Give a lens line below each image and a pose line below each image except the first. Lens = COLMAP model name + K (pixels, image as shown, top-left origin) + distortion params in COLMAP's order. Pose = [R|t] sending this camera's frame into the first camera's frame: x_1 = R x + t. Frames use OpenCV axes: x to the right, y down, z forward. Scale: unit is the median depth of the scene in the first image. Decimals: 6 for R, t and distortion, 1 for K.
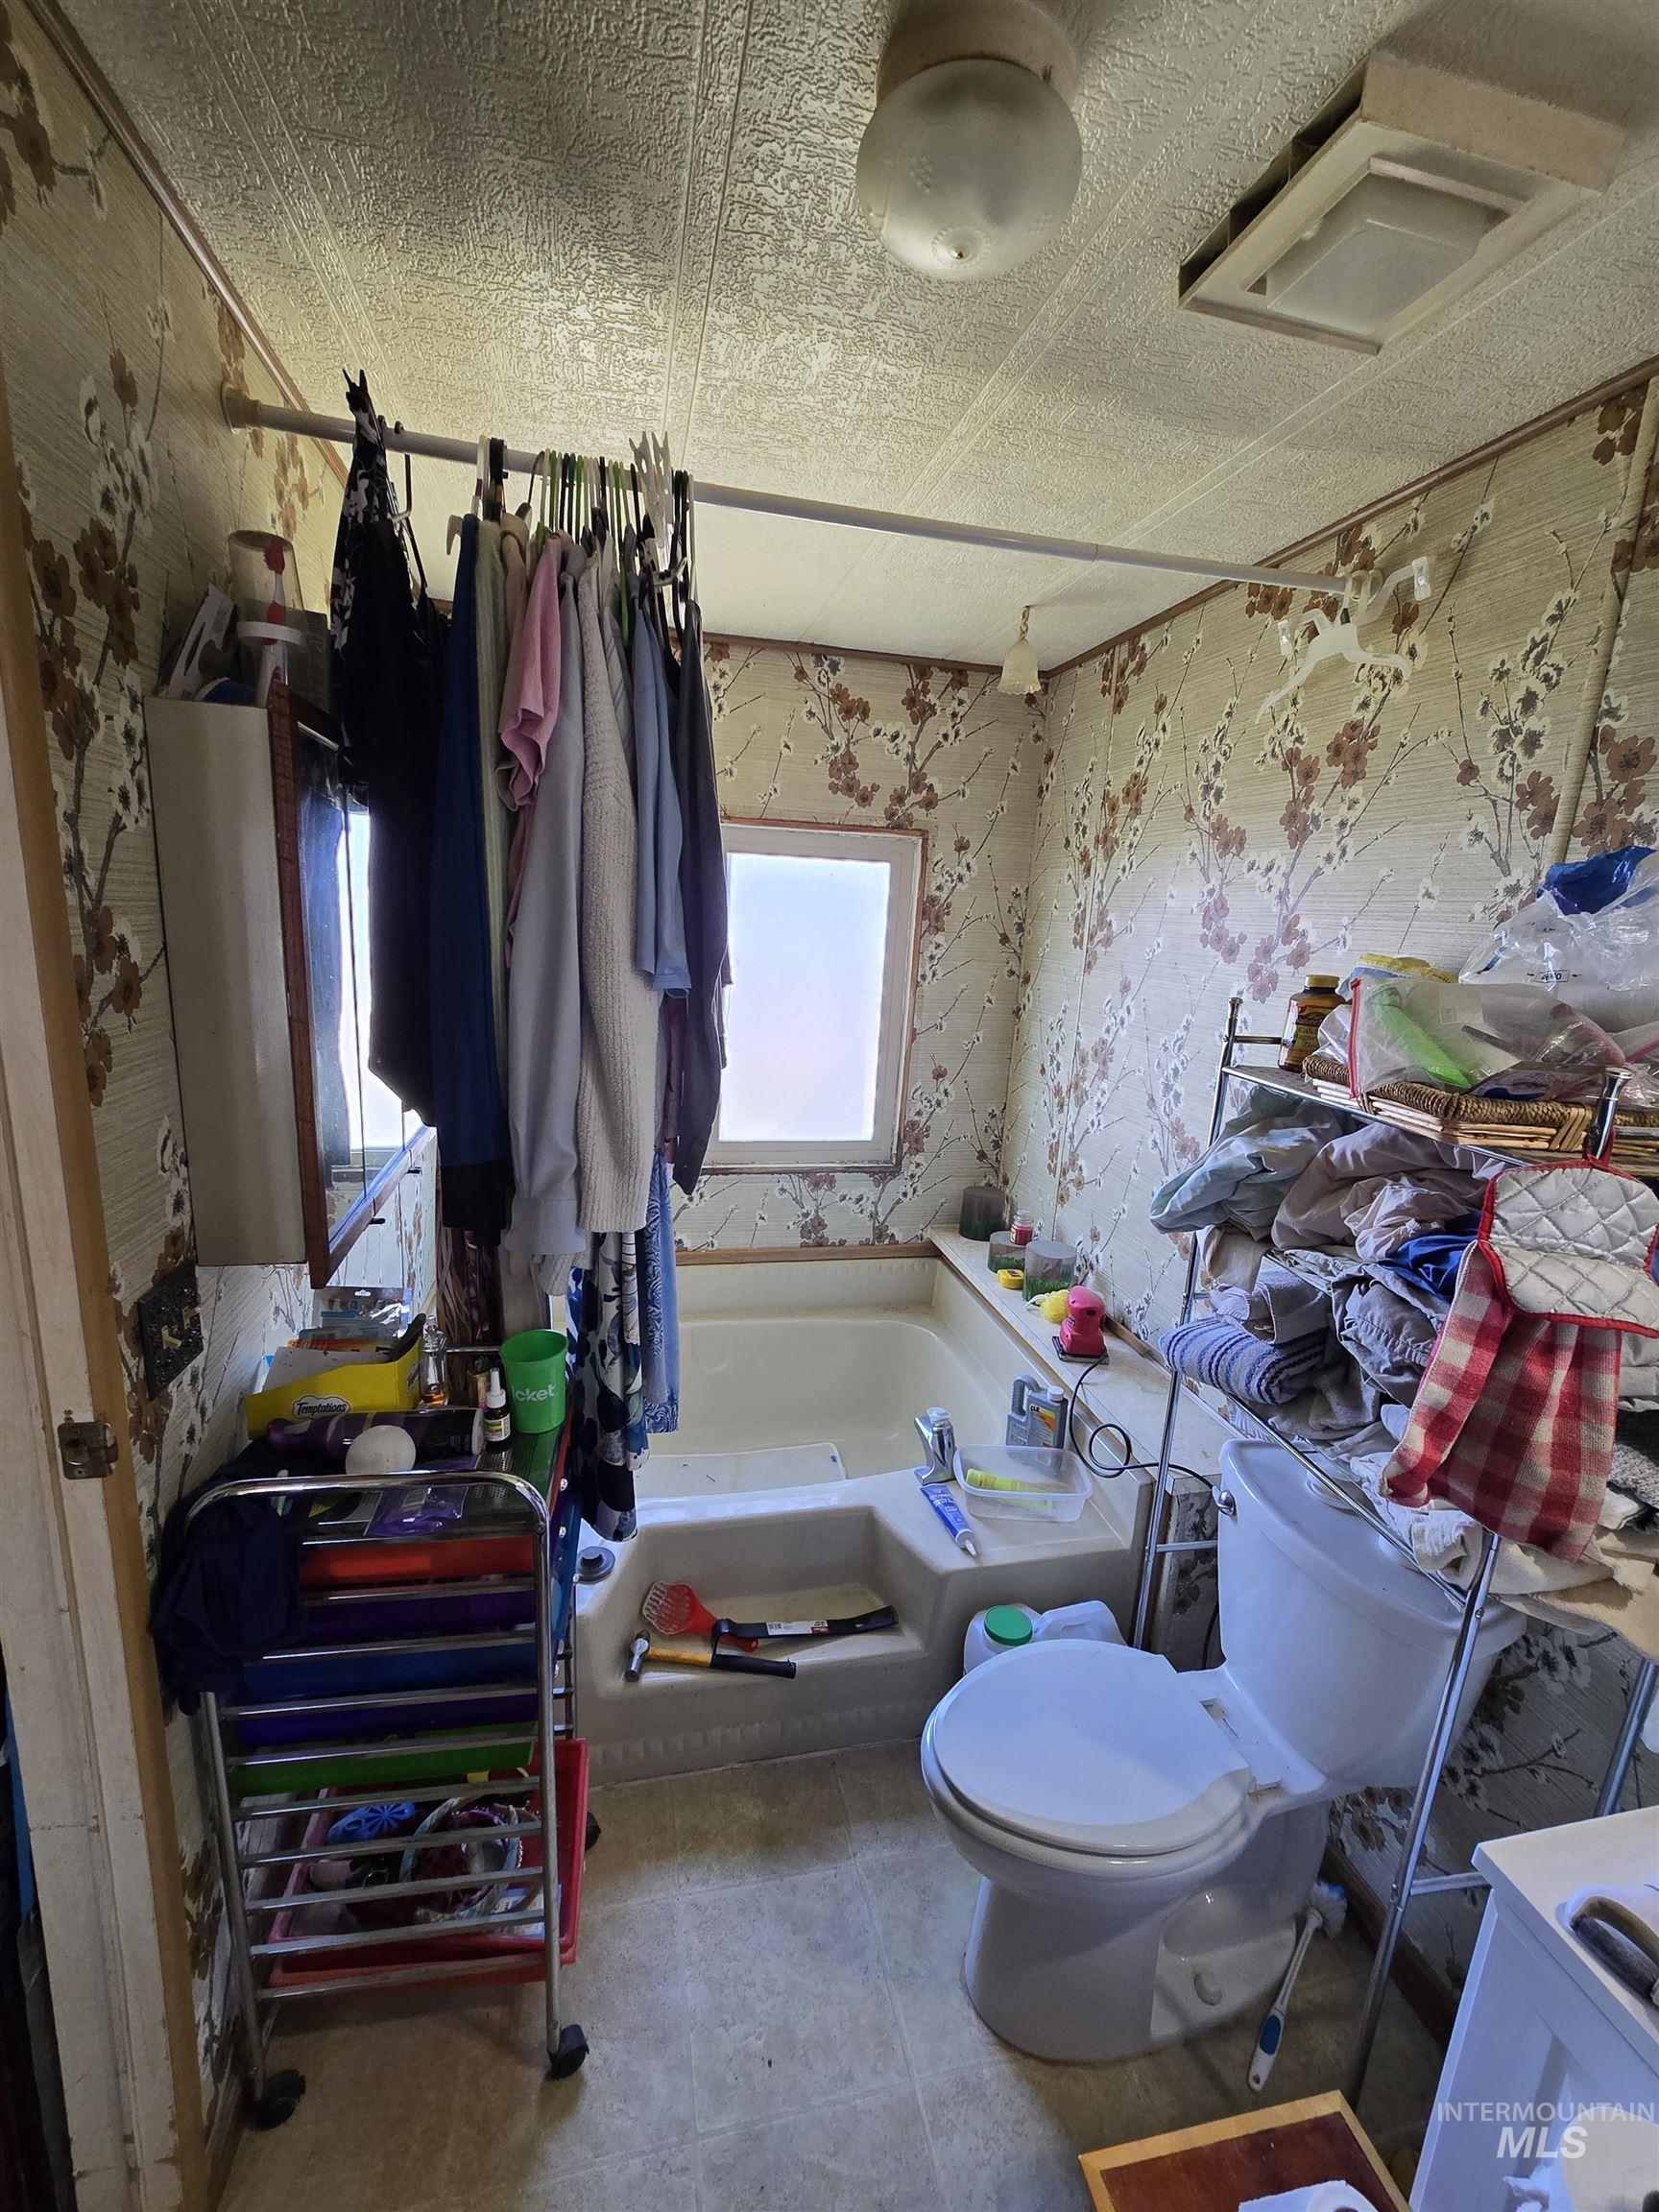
lens RADIAL K [[905.9, 0, 810.1], [0, 905.9, 1112.0], [0, 0, 1]] dist [-0.000201, -0.000583]
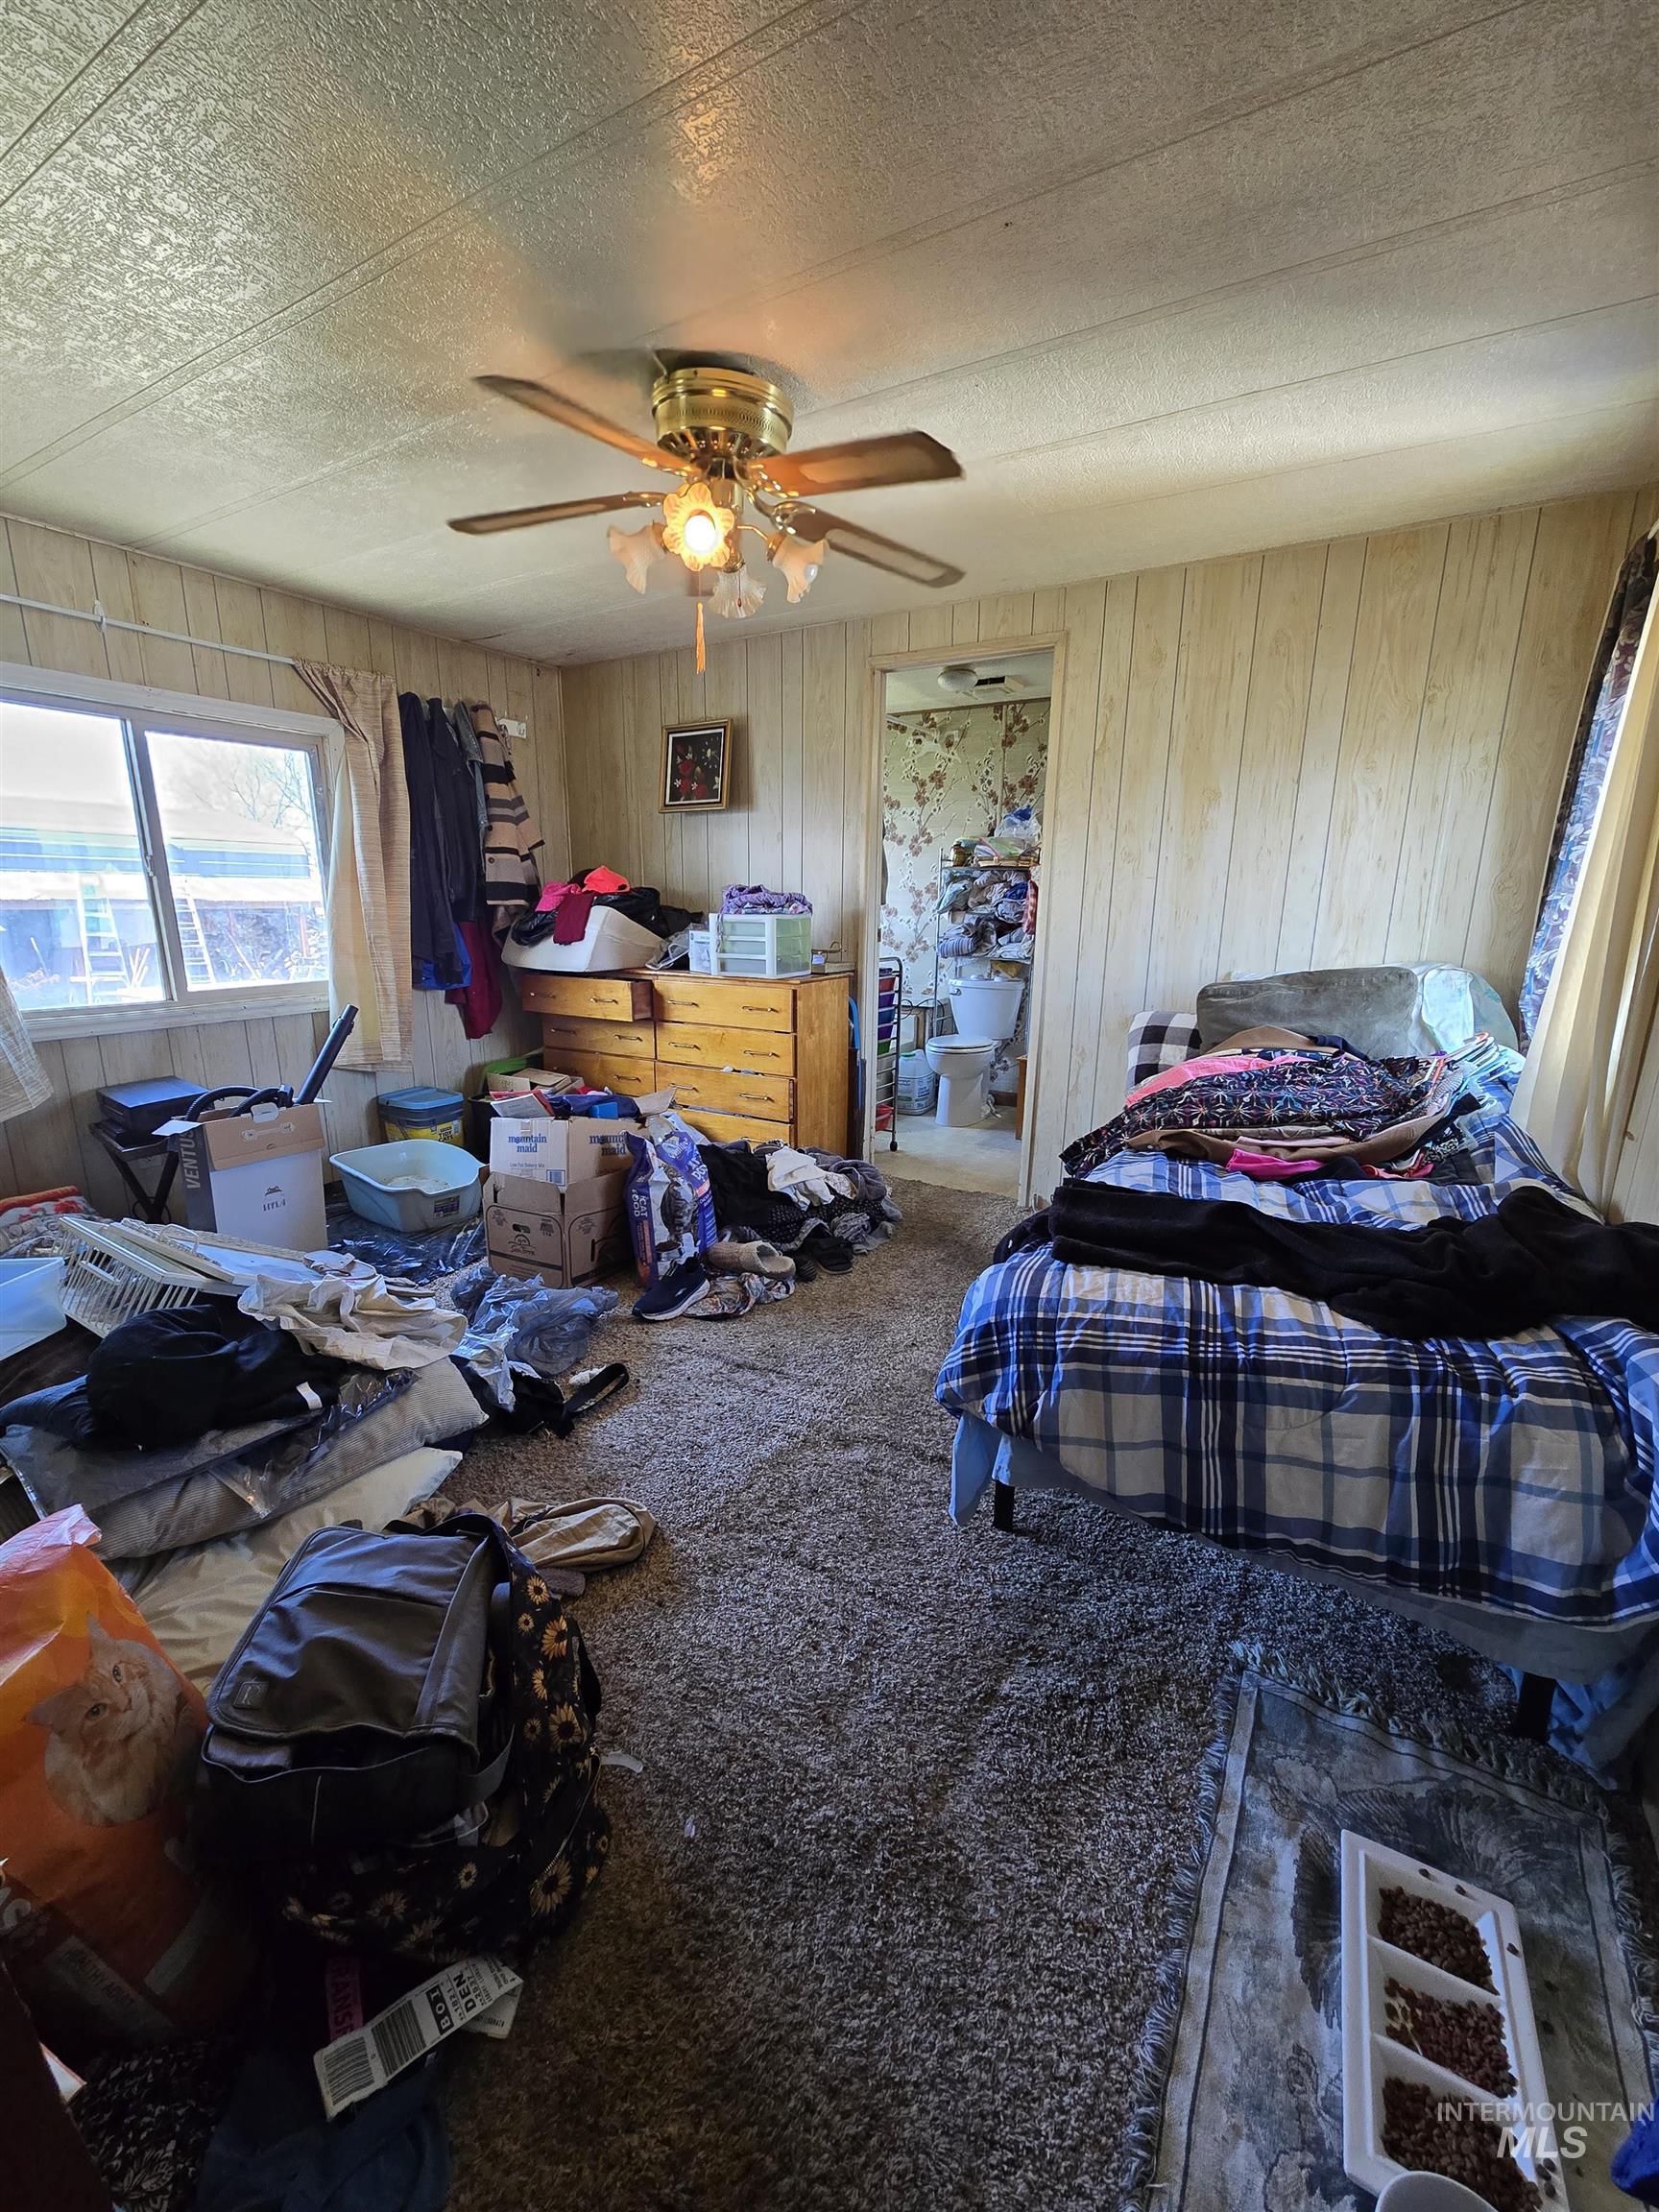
lens RADIAL K [[905.9, 0, 814.3], [0, 905.9, 1115.1], [0, 0, 1]] dist [-0.000201, -0.000583]
pose [[0.693533, -0.215559, 0.687420, -2.804681], [0.185460, 0.975448, 0.118768, 0.420347], [-0.696144, 0.045119, 0.716483, -1.292452]]
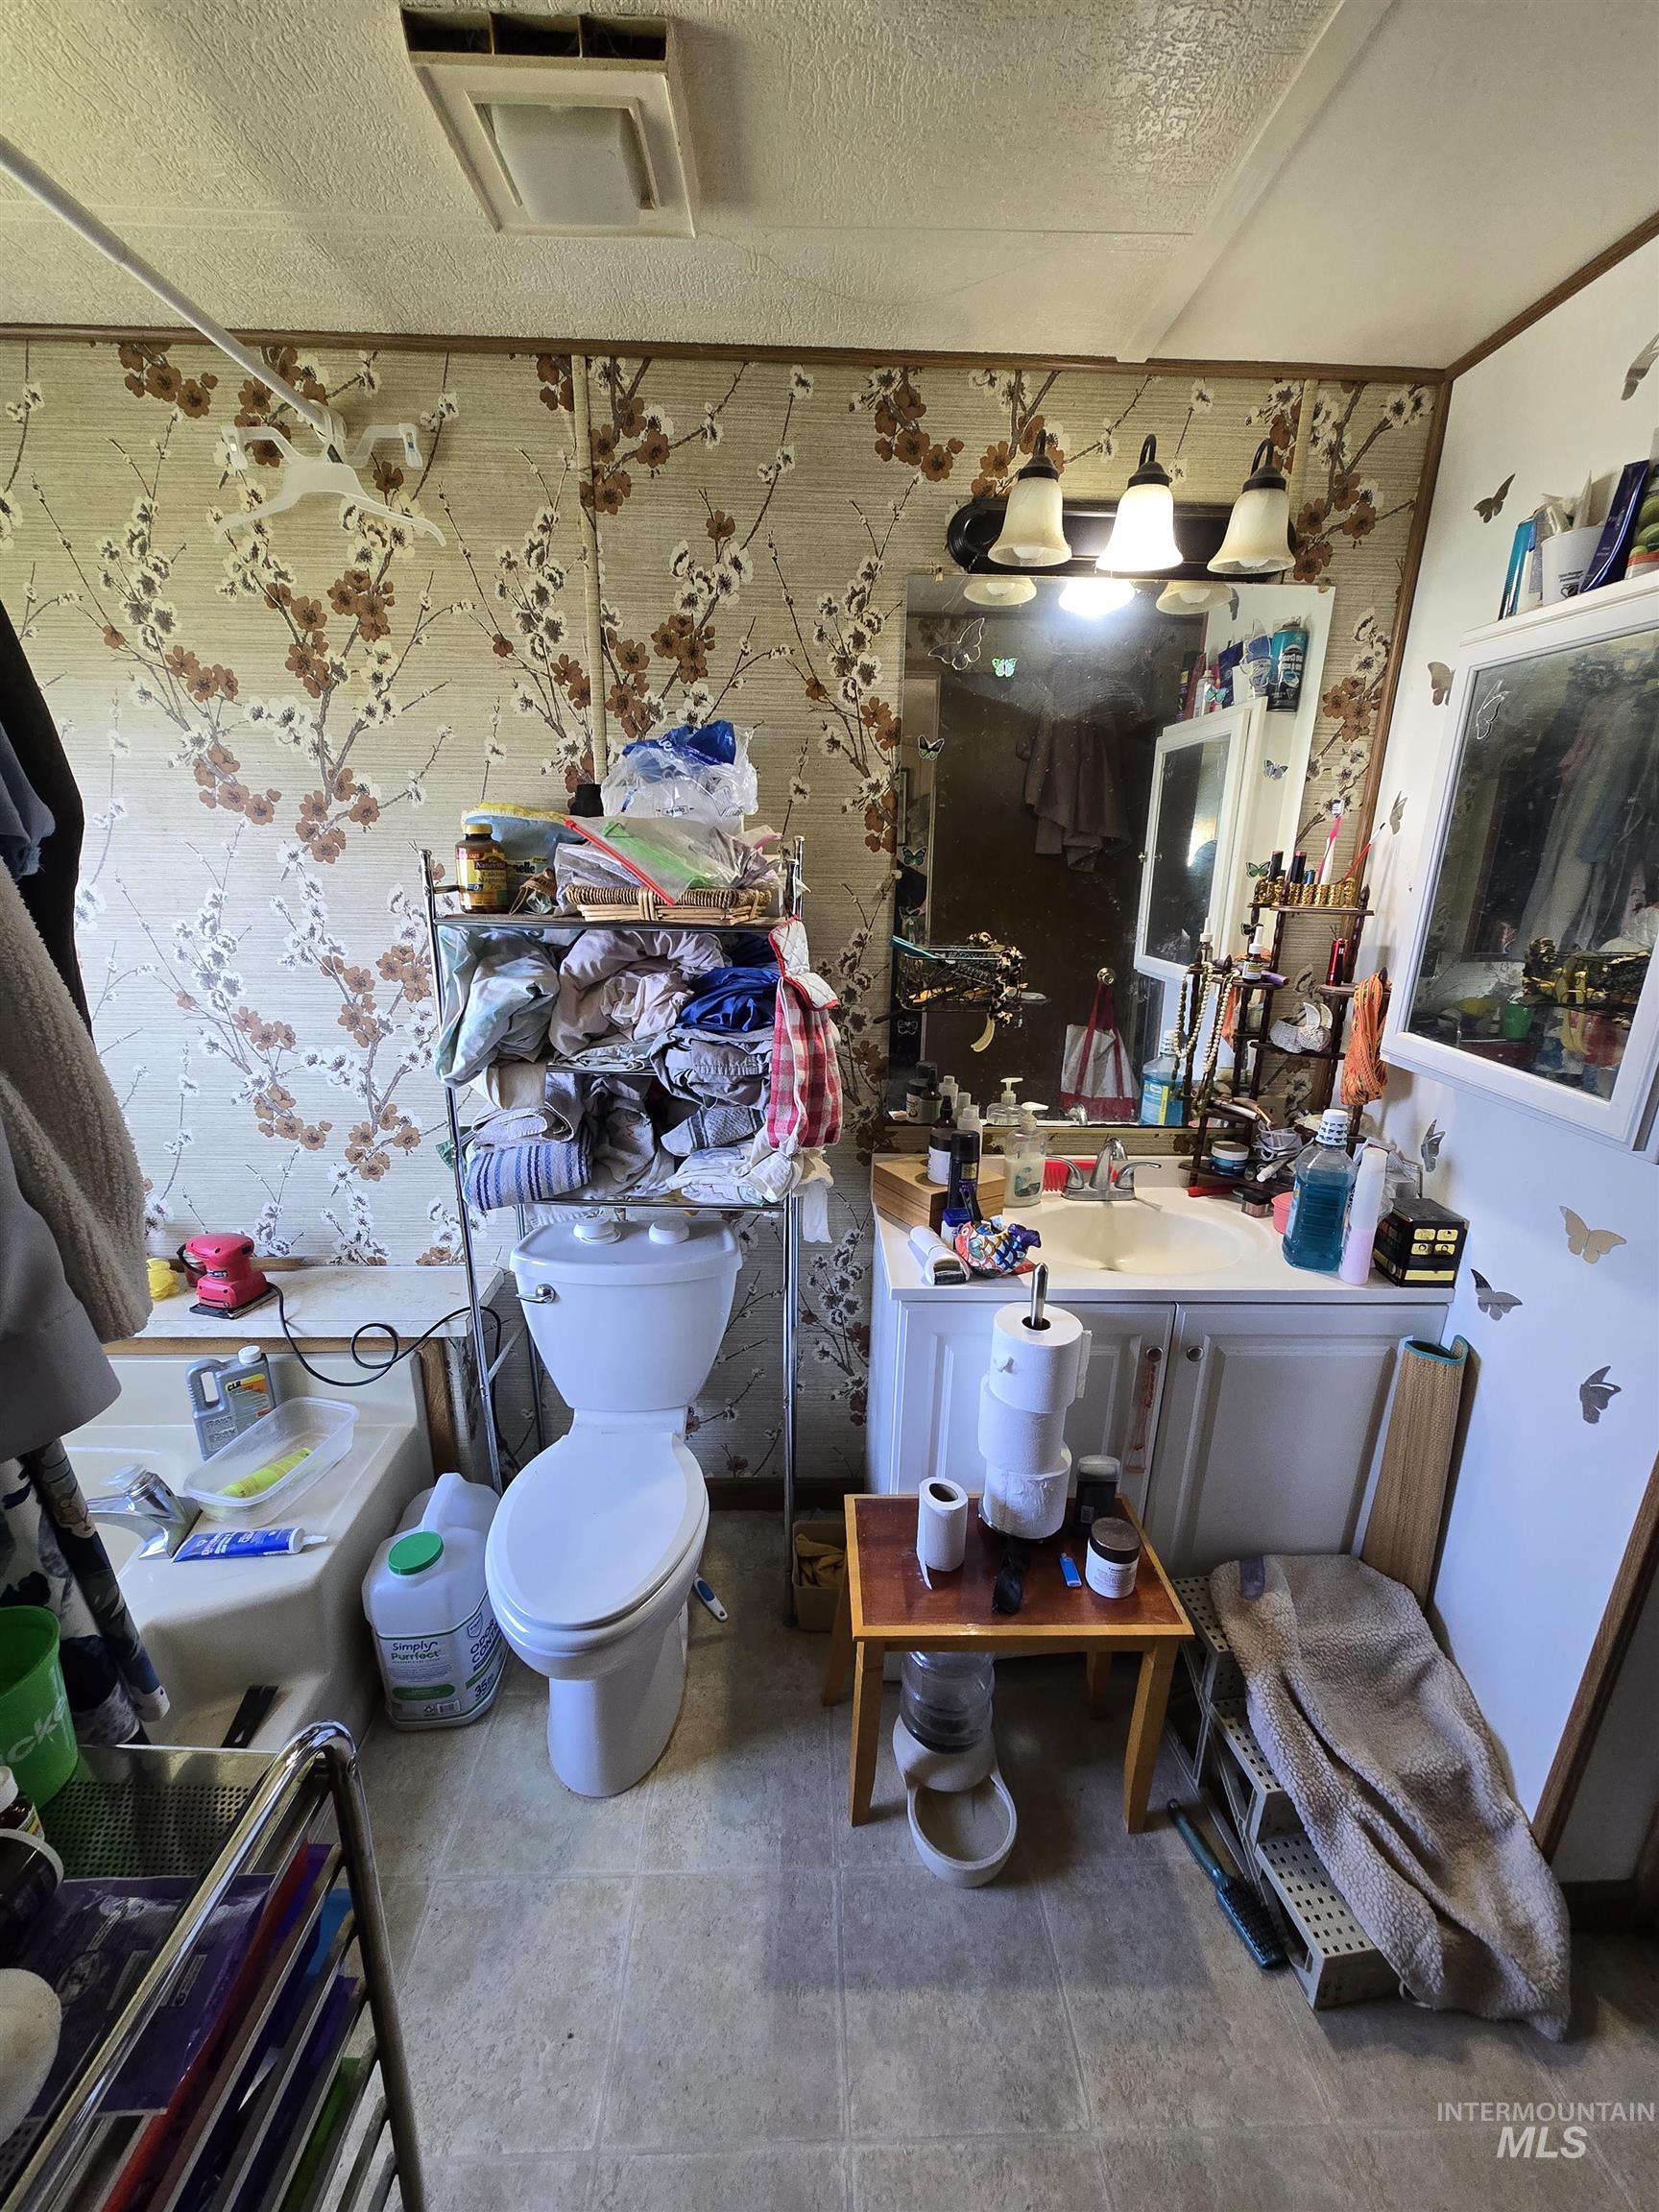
lens RADIAL K [[905.9, 0, 821.0], [0, 905.9, 1121.5], [0, 0, 1]] dist [-0.000201, -0.000583]
pose [[0.187227, -0.338423, 0.922180, -0.530551], [0.209823, 0.930893, 0.299020, -0.055464], [-0.959646, 0.137510, 0.245297, 0.383038]]
